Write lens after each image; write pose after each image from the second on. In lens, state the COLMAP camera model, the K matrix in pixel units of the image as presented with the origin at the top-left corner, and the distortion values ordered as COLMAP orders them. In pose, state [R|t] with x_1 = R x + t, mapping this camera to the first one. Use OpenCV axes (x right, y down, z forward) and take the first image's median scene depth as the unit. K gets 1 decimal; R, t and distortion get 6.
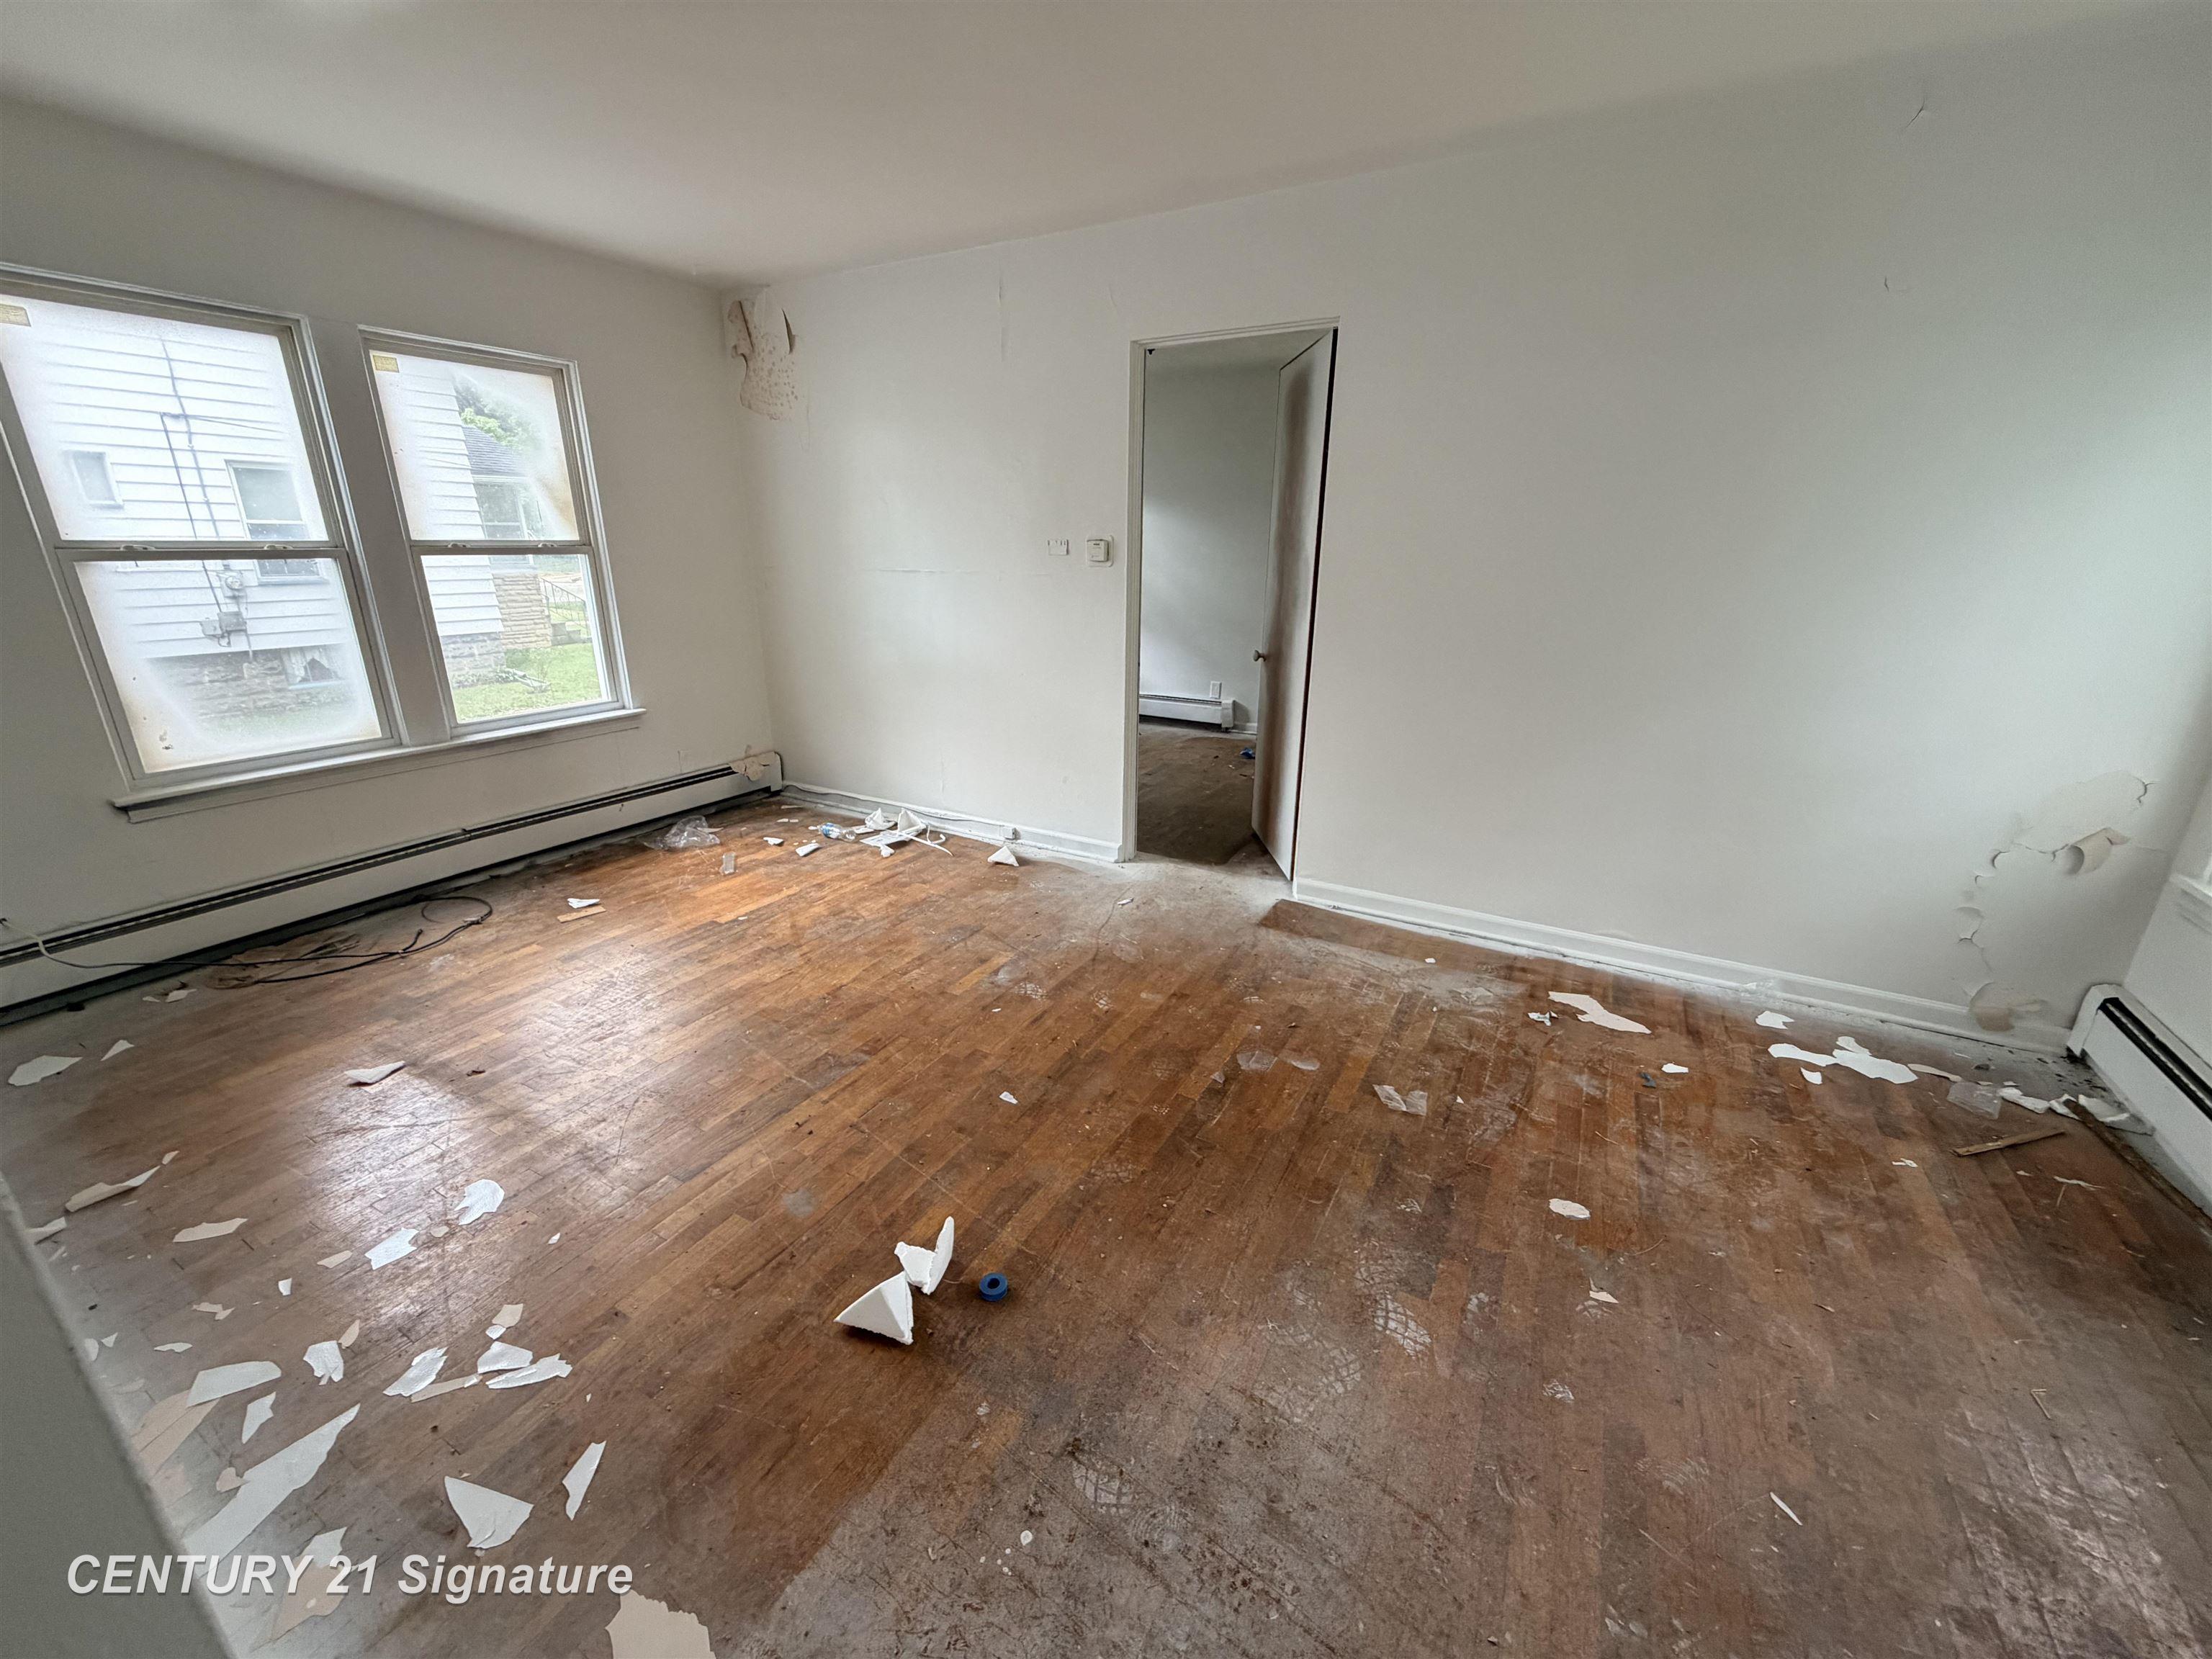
lens RADIAL K [[881.1, 0, 1093.7], [0, 881.1, 829.2], [0, 0, 1]] dist [-0.000014, 0.000172]
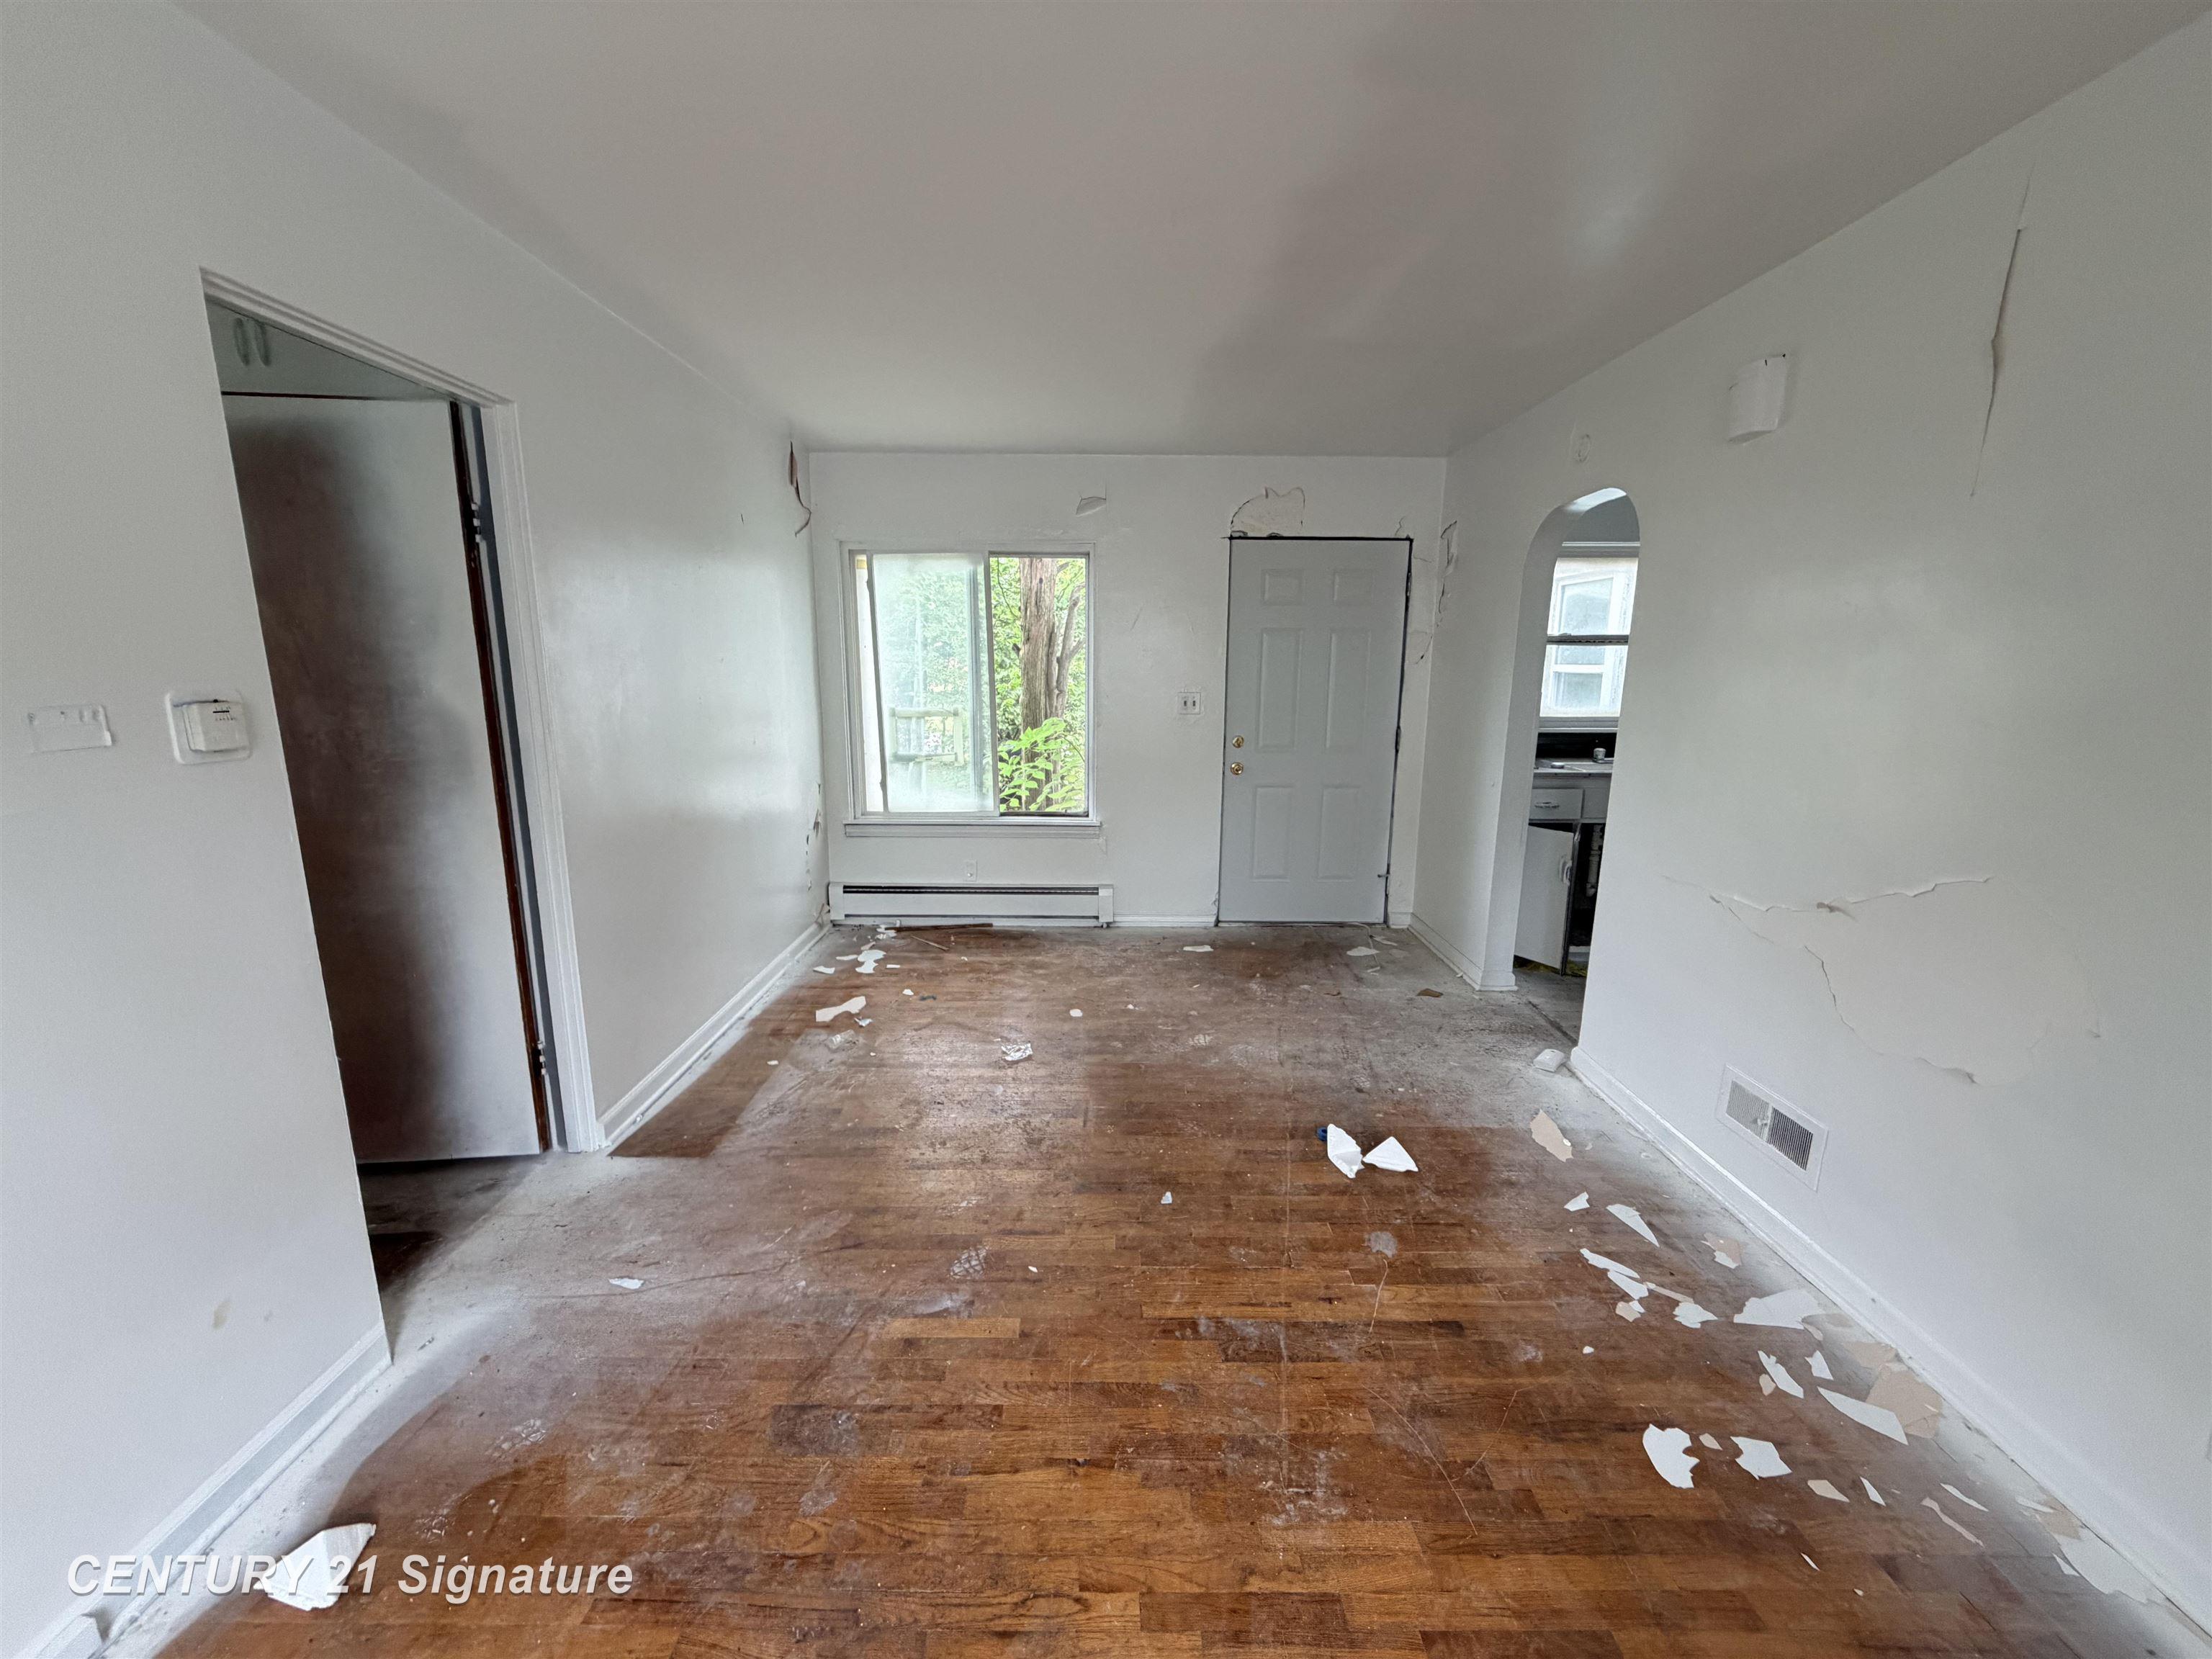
lens RADIAL K [[881.1, 0, 1104.7], [0, 881.1, 827.6], [0, 0, 1]] dist [-0.000014, 0.000172]
pose [[-0.502909, -0.170366, 0.847383, -0.822715], [0.262293, 0.904071, 0.337430, -0.443879], [-0.823581, 0.391959, -0.409979, 1.236878]]
